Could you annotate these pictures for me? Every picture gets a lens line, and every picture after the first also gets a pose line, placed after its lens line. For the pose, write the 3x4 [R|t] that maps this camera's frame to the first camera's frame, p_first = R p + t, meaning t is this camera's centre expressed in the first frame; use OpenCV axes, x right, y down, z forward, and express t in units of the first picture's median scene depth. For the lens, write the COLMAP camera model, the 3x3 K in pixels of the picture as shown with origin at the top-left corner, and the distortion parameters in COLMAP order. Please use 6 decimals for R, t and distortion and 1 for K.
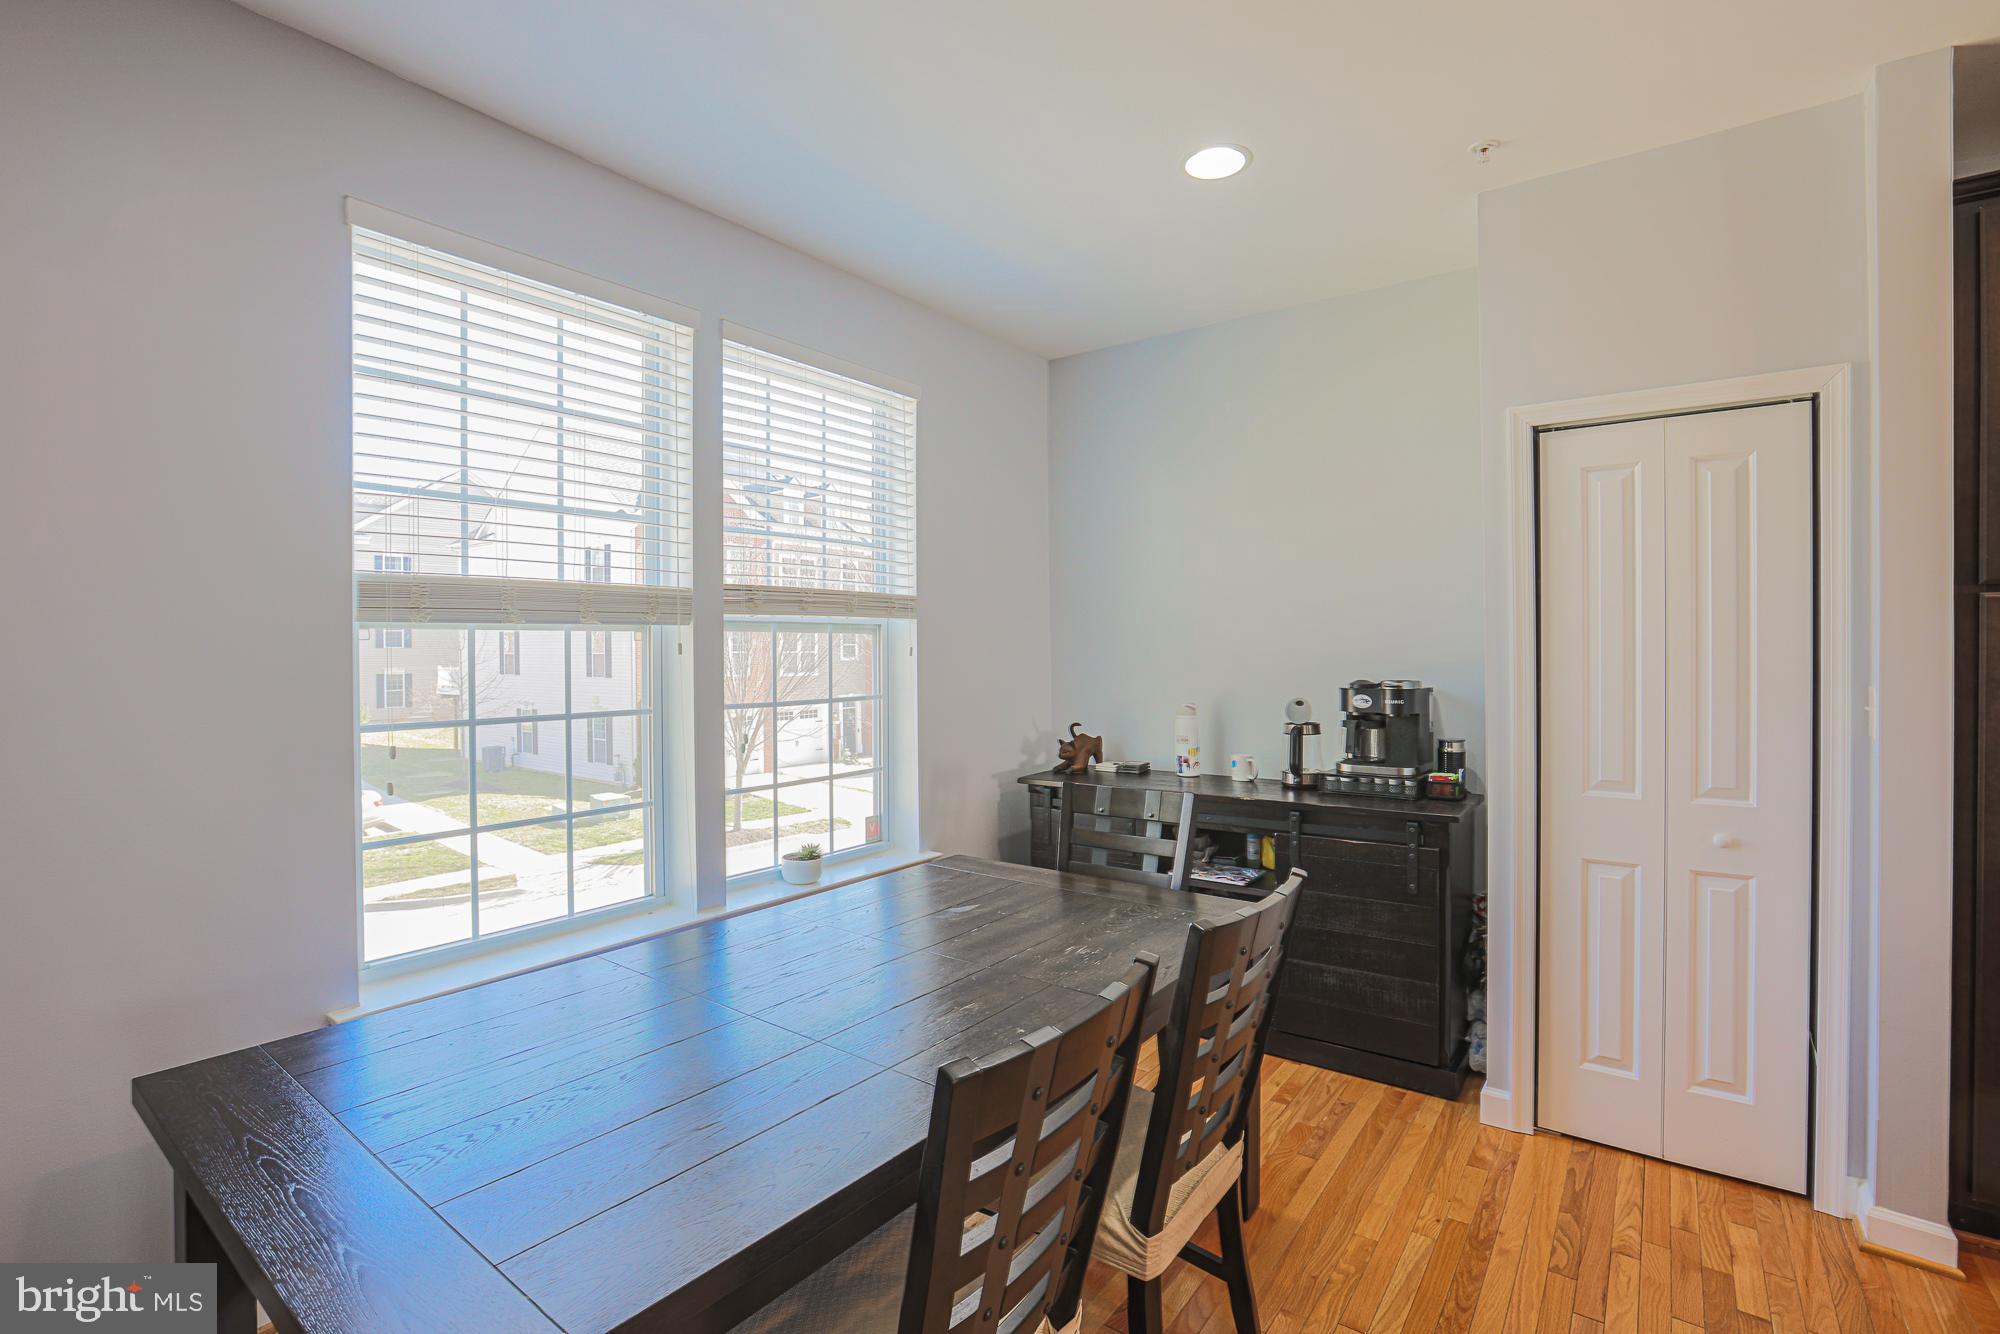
lens RADIAL K [[917.7, 0, 991.5], [0, 917.7, 649.6], [0, 0, 1]] dist [-0.039826, 0.009961]
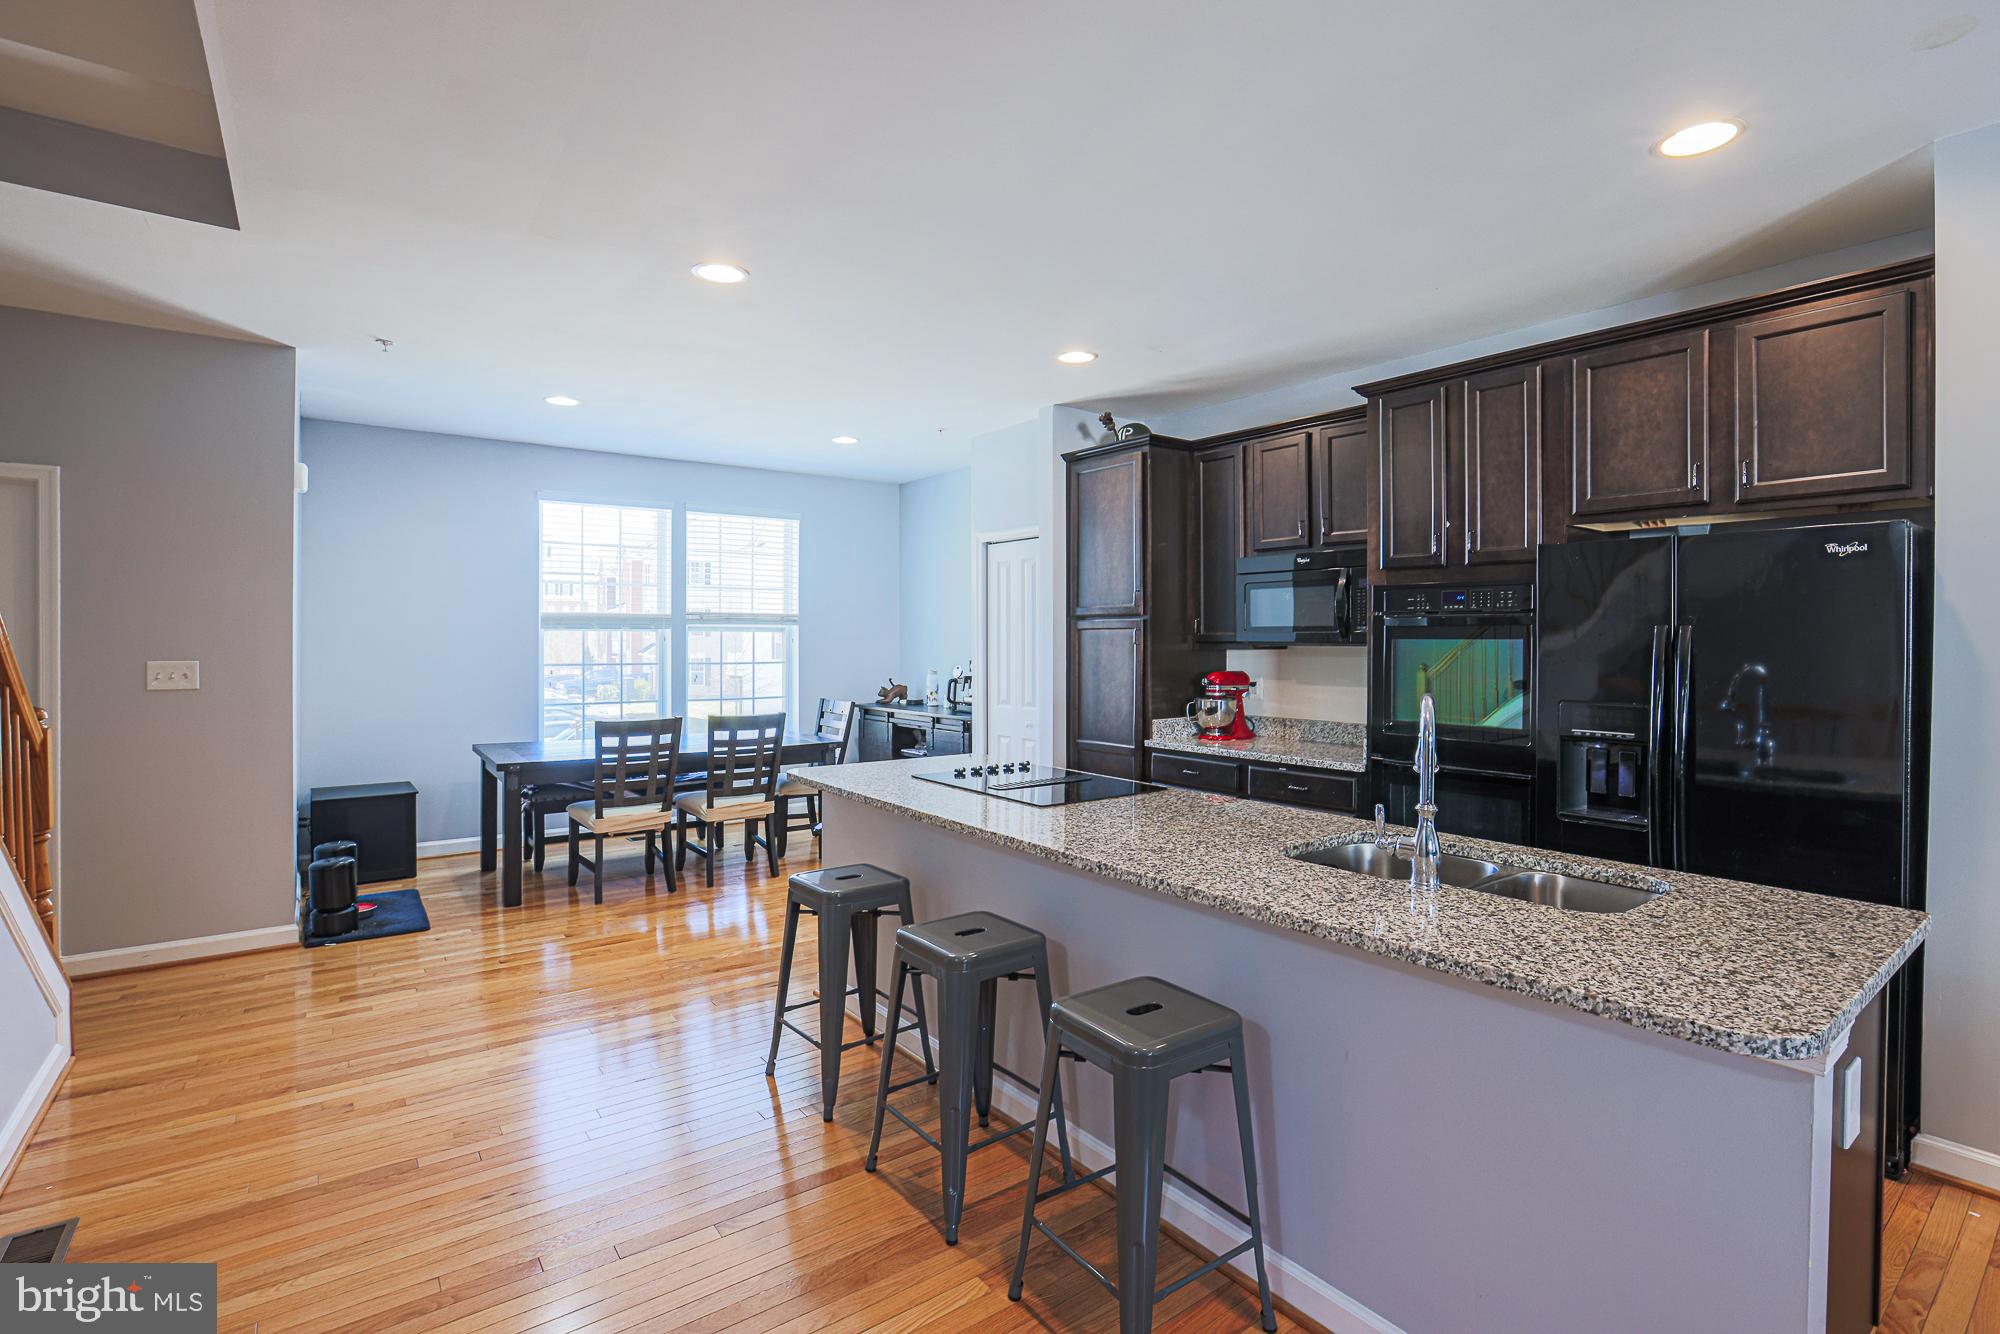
lens RADIAL K [[917.7, 0, 1030.8], [0, 917.7, 649.5], [0, 0, 1]] dist [-0.039826, 0.009961]
pose [[0.965618, 0.008625, -0.259823, 1.217715], [-0.006686, 0.999943, 0.008346, 0.000665], [0.259880, -0.006321, 0.965620, -1.099784]]
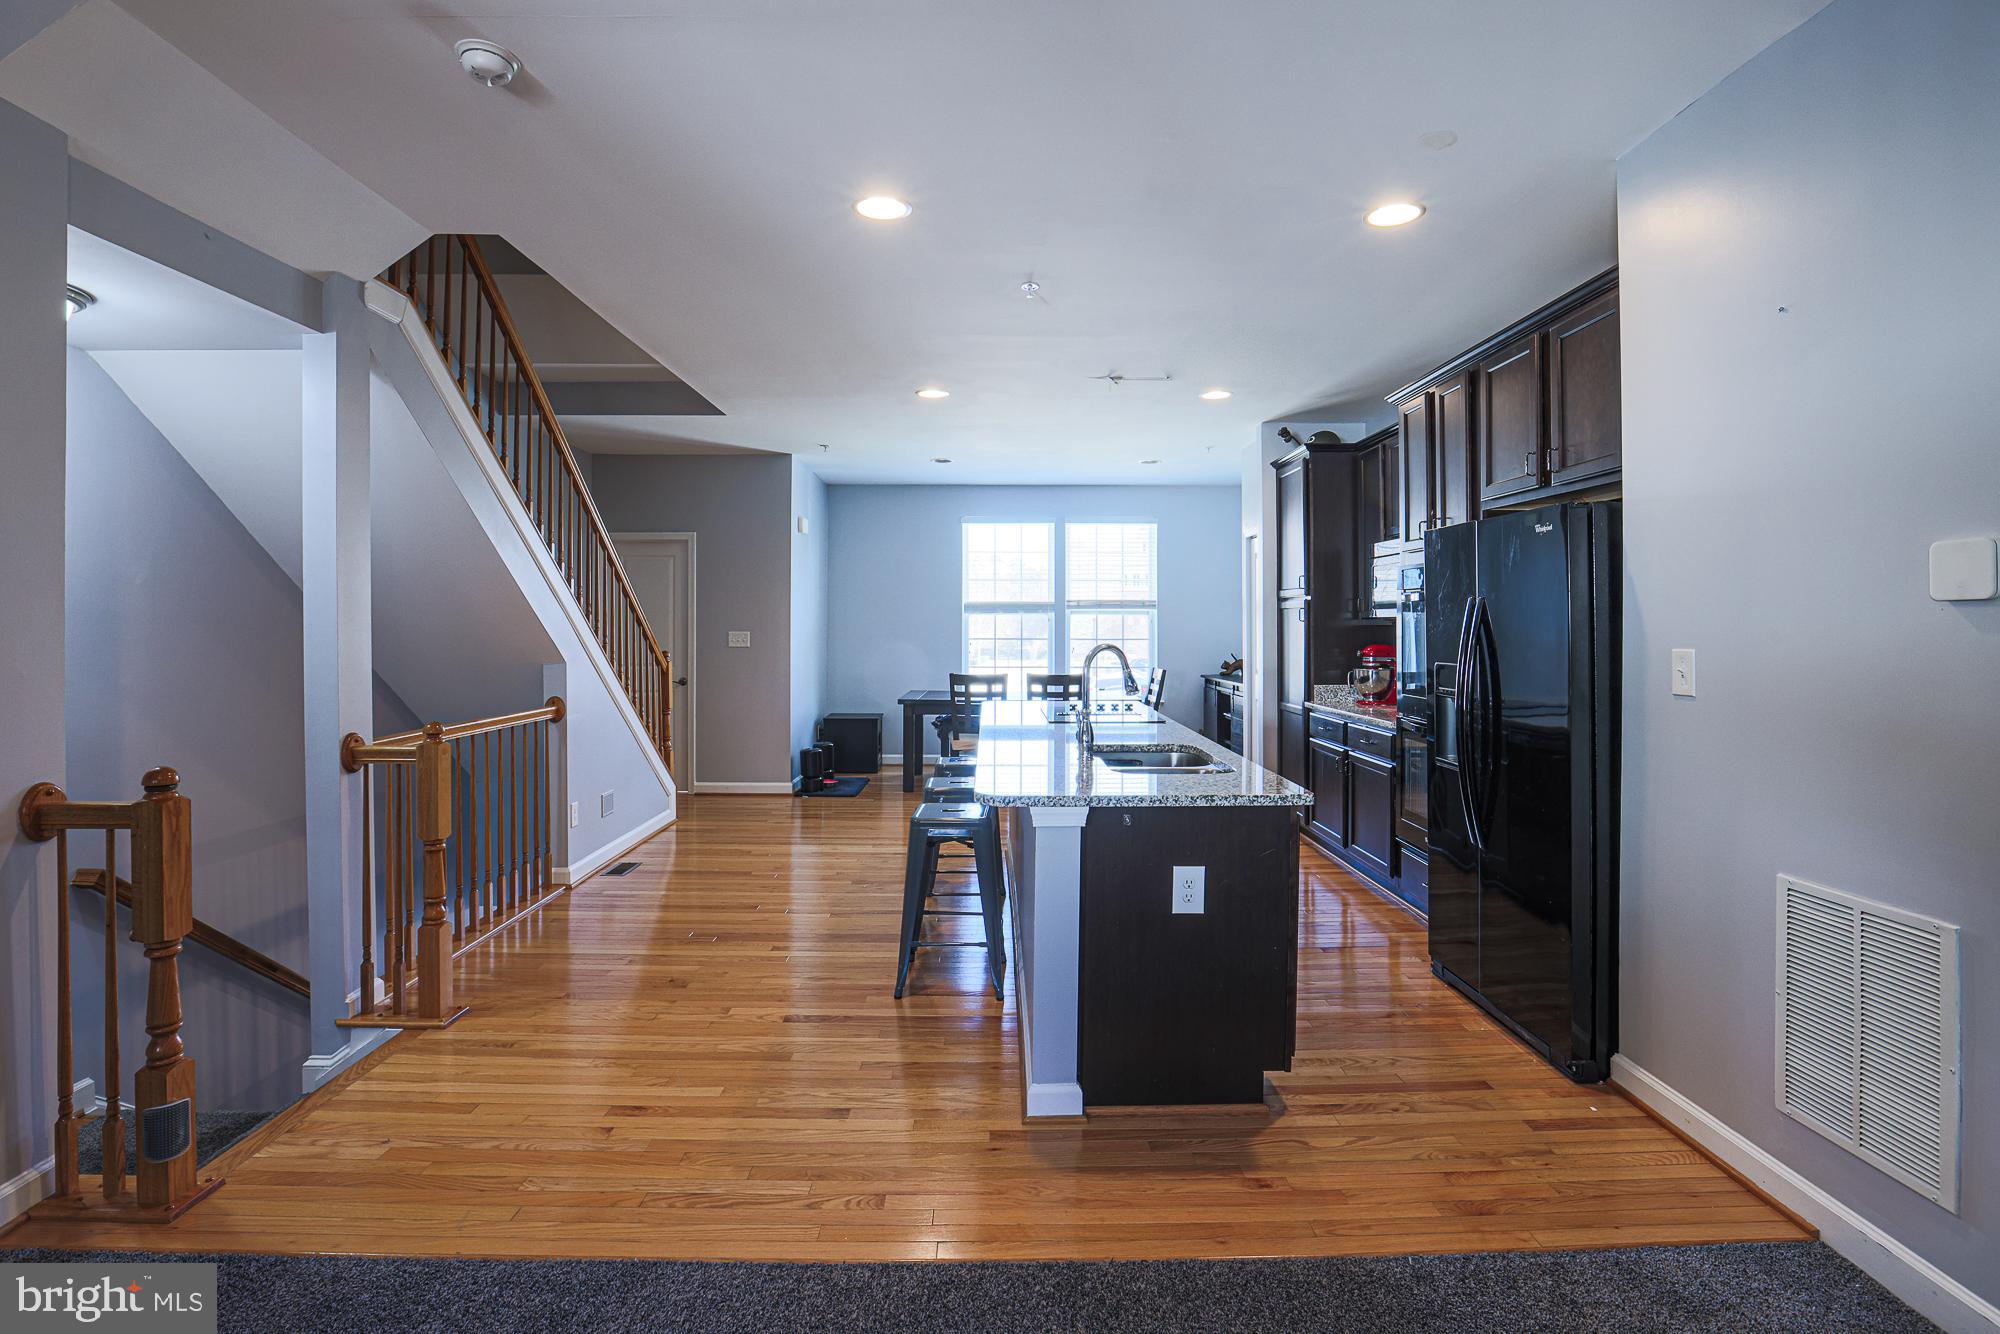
lens RADIAL K [[917.7, 0, 1016.0], [0, 917.7, 621.5], [0, 0, 1]] dist [-0.039826, 0.009961]
pose [[0.630721, 0.000193, -0.776010, 2.074783], [-0.004745, 0.999982, -0.003608, 0.014596], [0.775995, 0.005958, 0.630710, -1.149943]]
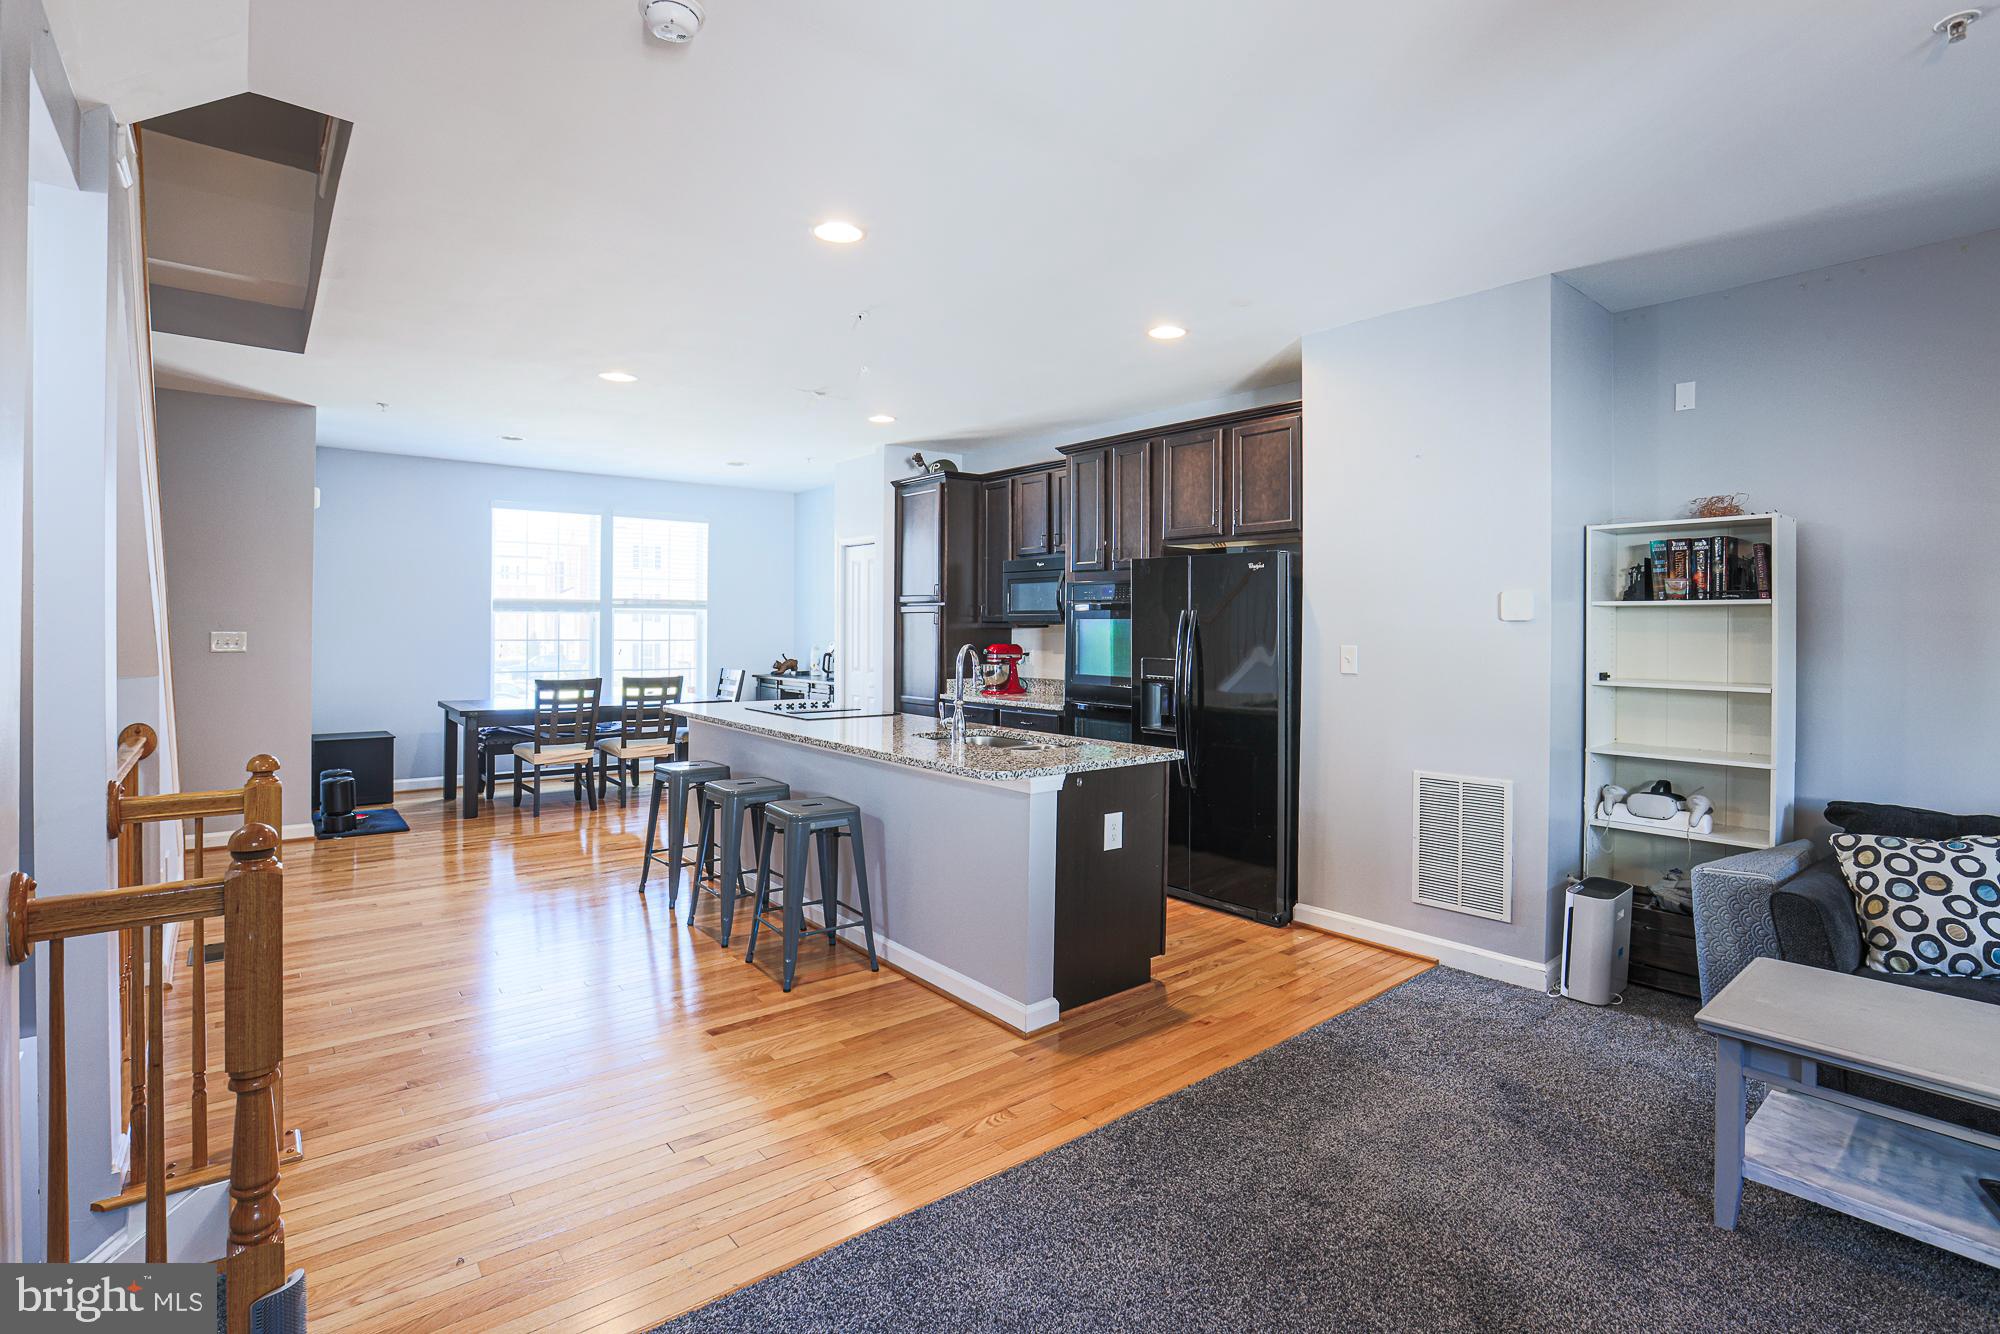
lens RADIAL K [[917.7, 0, 1016.5], [0, 917.7, 630.1], [0, 0, 1]] dist [-0.039826, 0.009961]
pose [[0.973881, 0.011001, -0.226794, 1.664736], [-0.011112, 0.999938, 0.000791, 0.014539], [0.226788, 0.001750, 0.973943, -1.594554]]
